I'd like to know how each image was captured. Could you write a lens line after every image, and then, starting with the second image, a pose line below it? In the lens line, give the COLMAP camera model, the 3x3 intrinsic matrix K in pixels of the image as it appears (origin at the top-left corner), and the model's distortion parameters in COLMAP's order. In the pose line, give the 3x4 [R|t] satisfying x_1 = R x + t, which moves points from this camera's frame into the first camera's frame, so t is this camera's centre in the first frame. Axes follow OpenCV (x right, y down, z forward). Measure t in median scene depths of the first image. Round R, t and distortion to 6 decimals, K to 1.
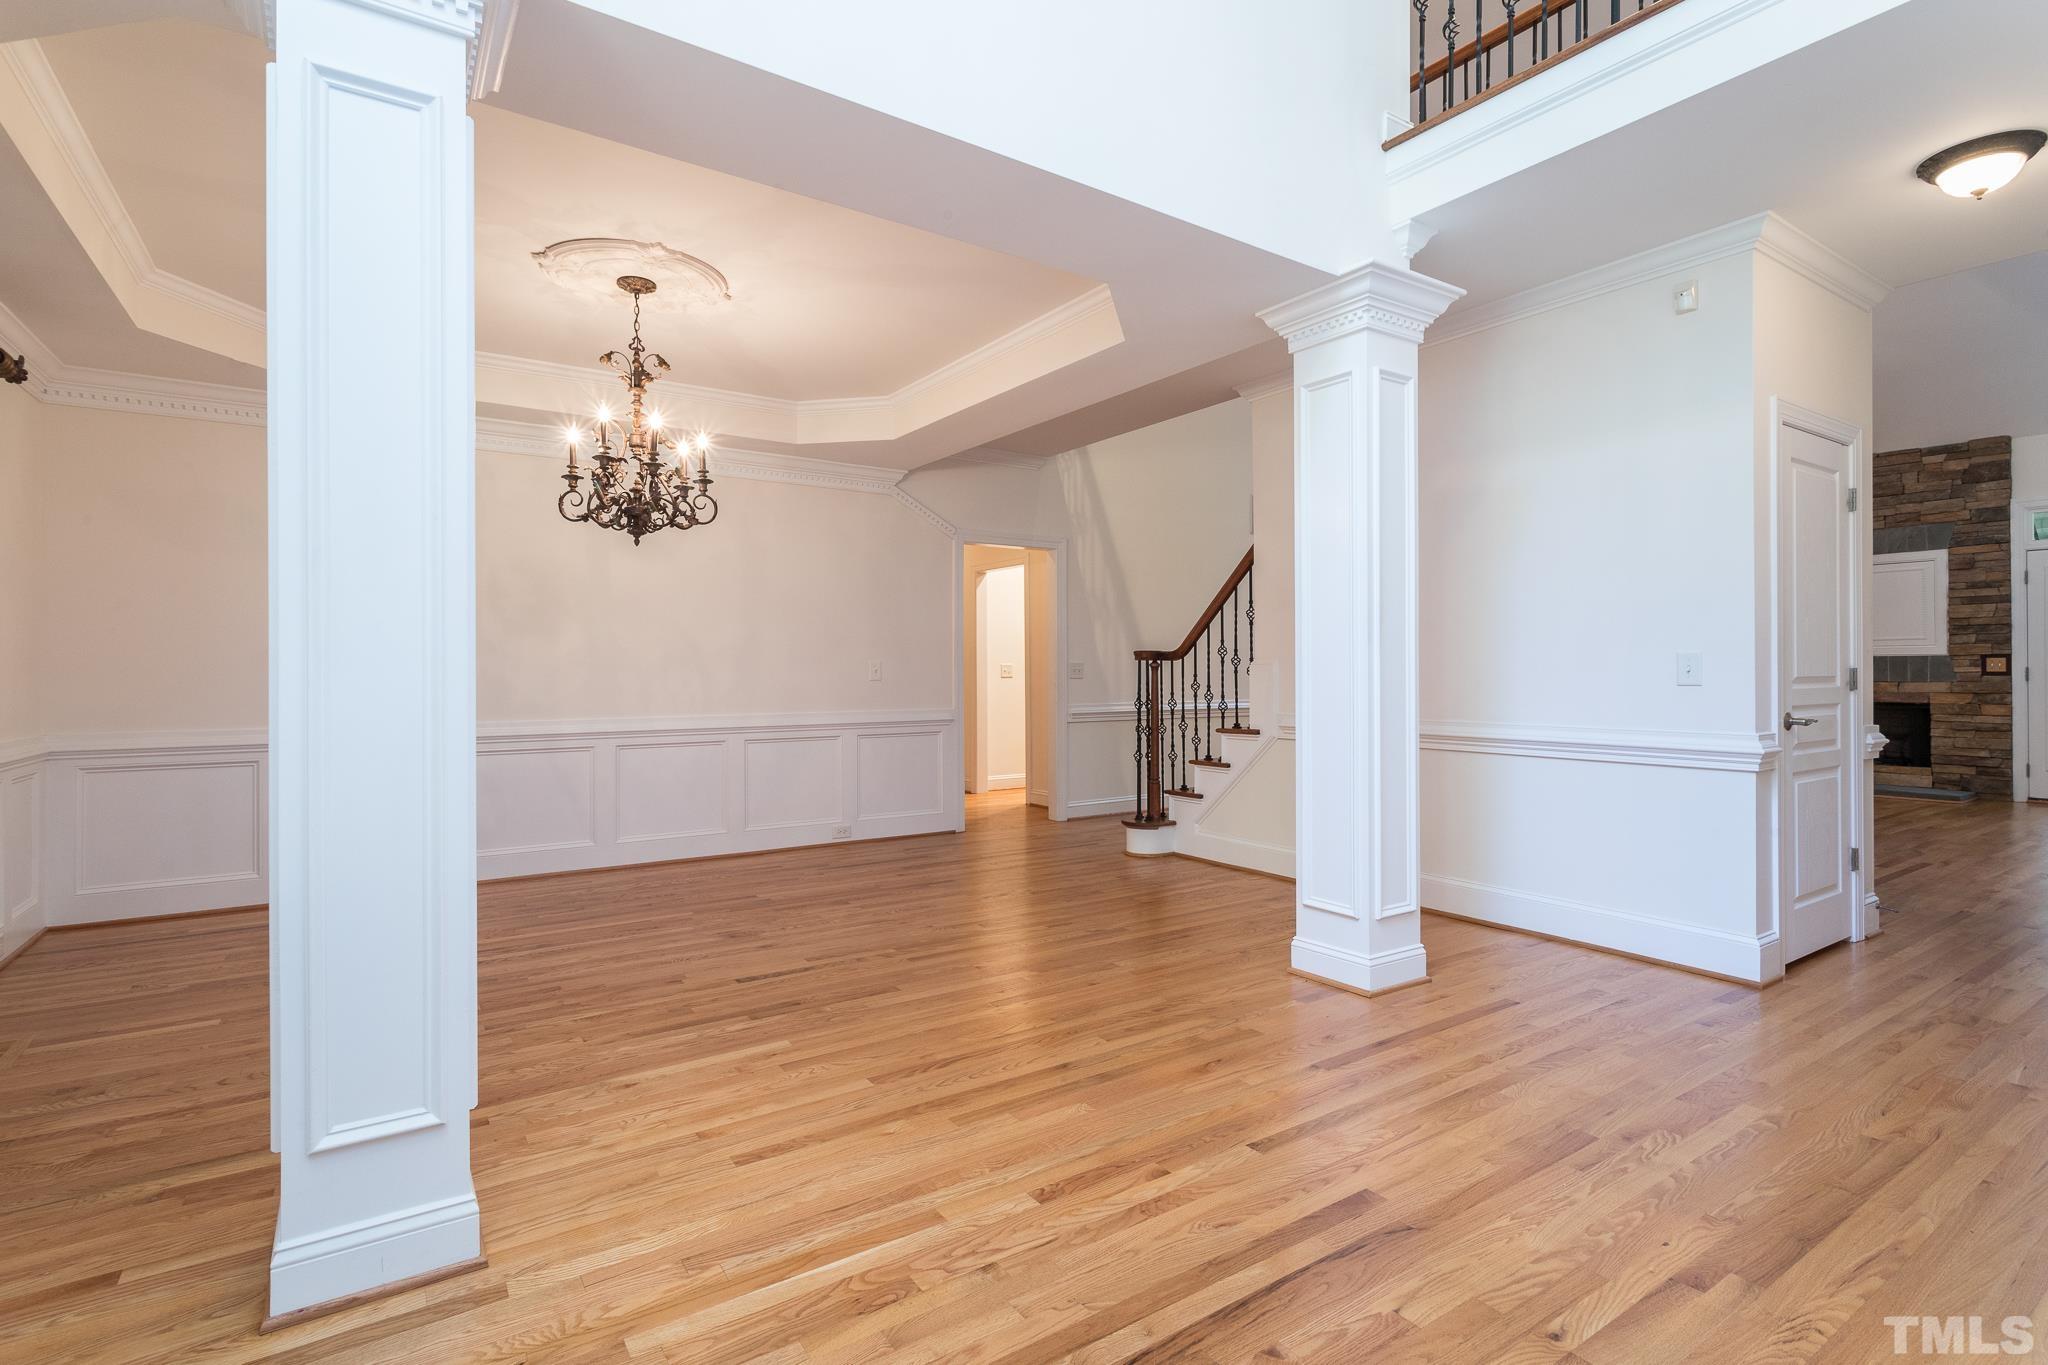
lens RADIAL K [[981.2, 0, 1032.5], [0, 981.2, 666.1], [0, 0, 1]] dist [0.001614, 0.001112]
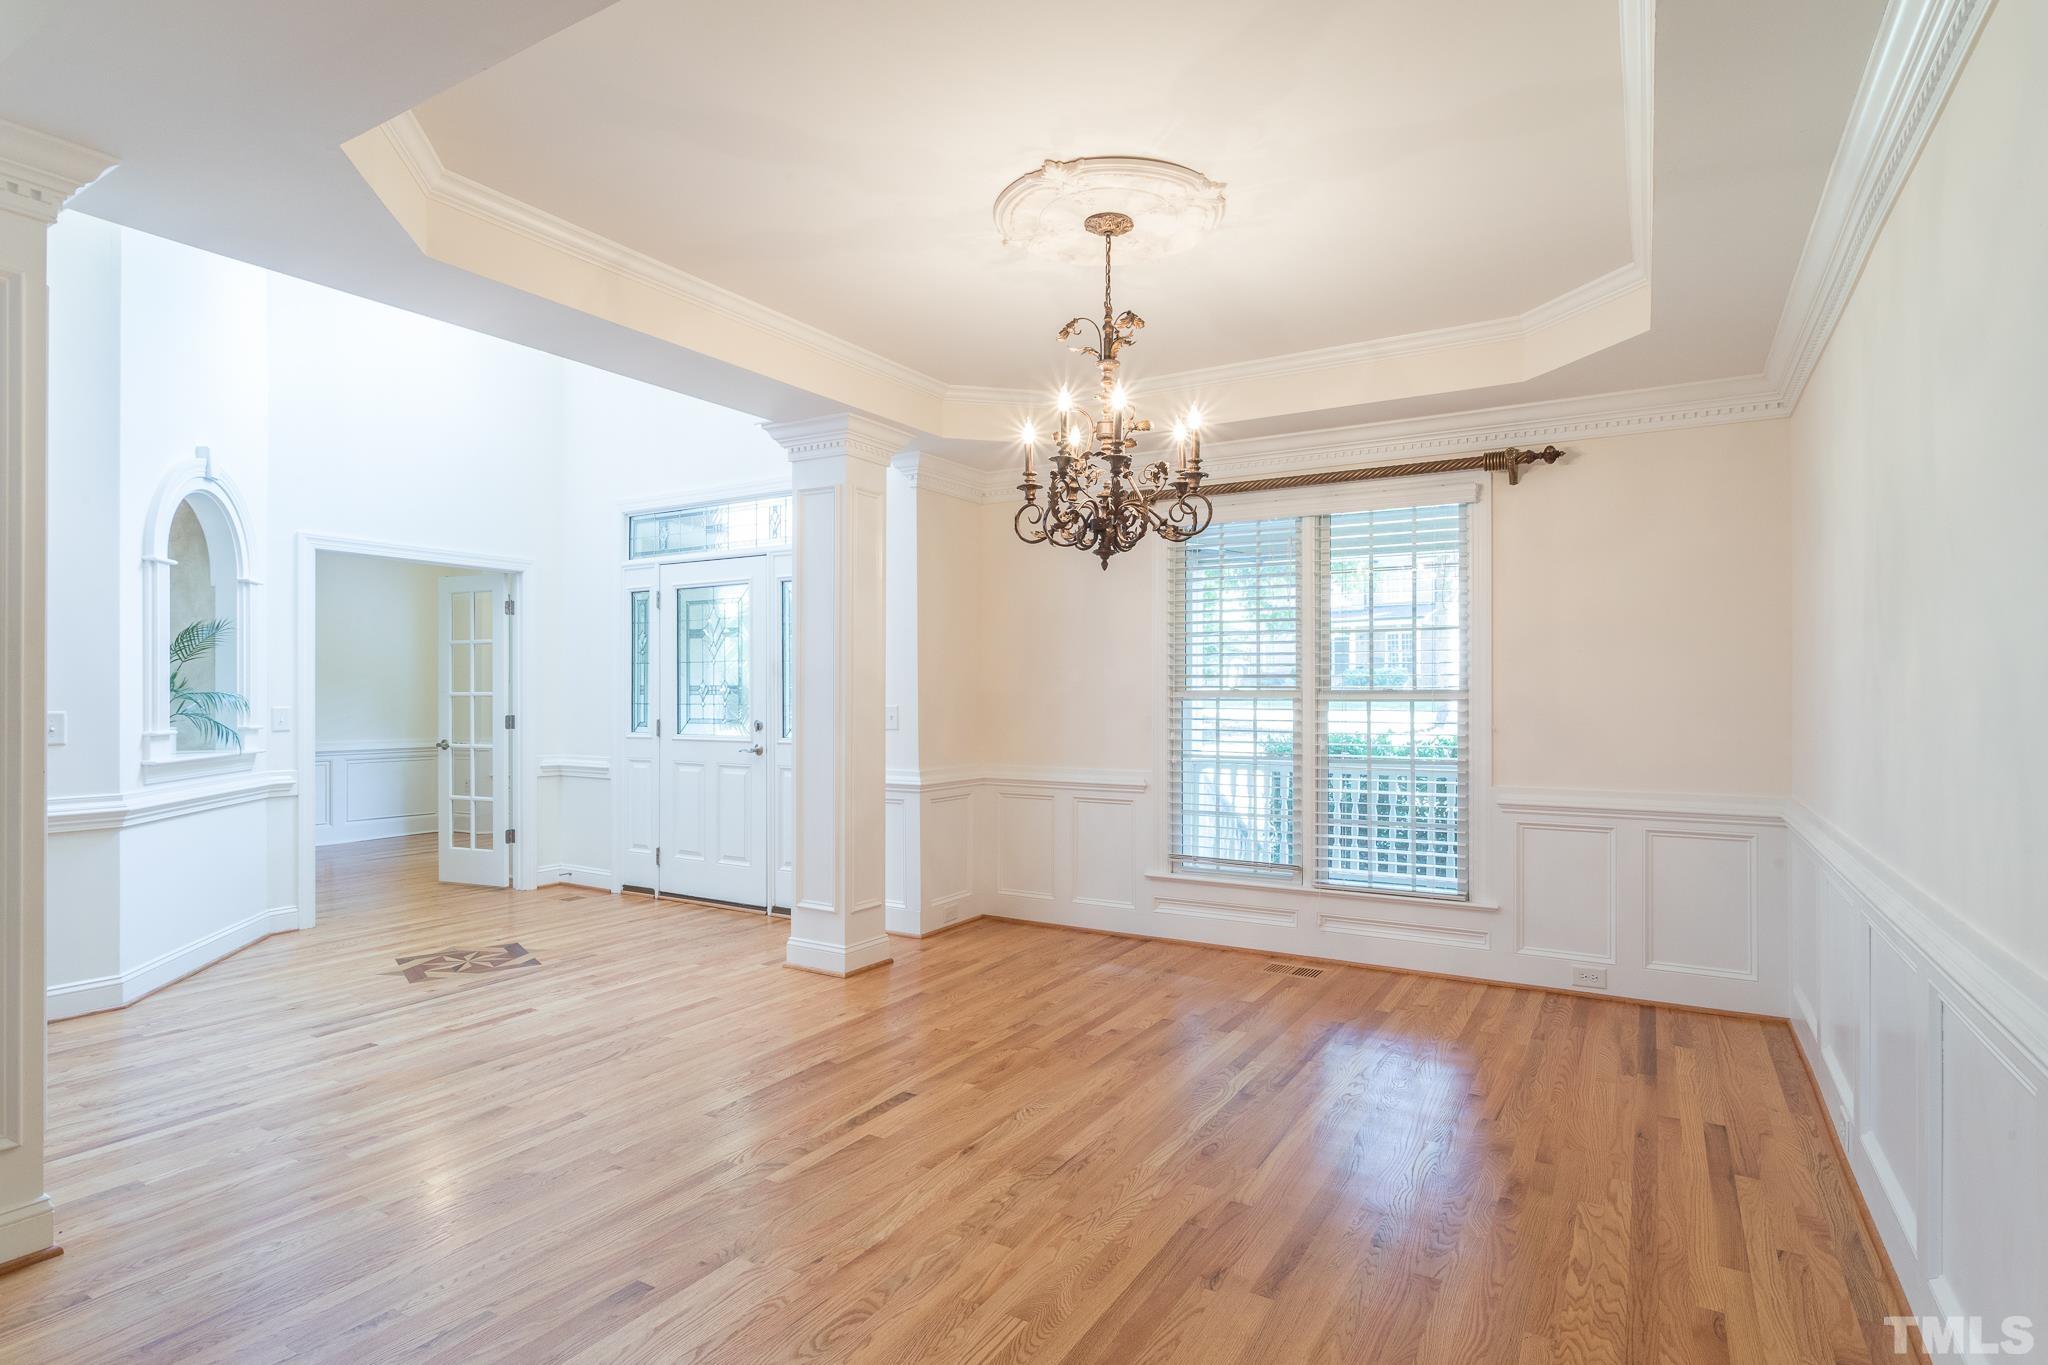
lens RADIAL K [[1040.0, 0, 1024.0], [0, 1040.0, 682.5], [0, 0, 1]] dist [-0.000142, 0.000378]
pose [[-0.908407, -0.001515, -0.418083, -0.010585], [0.006096, 0.999839, -0.016869, -0.028616], [0.418042, -0.017873, -0.908252, 2.243424]]
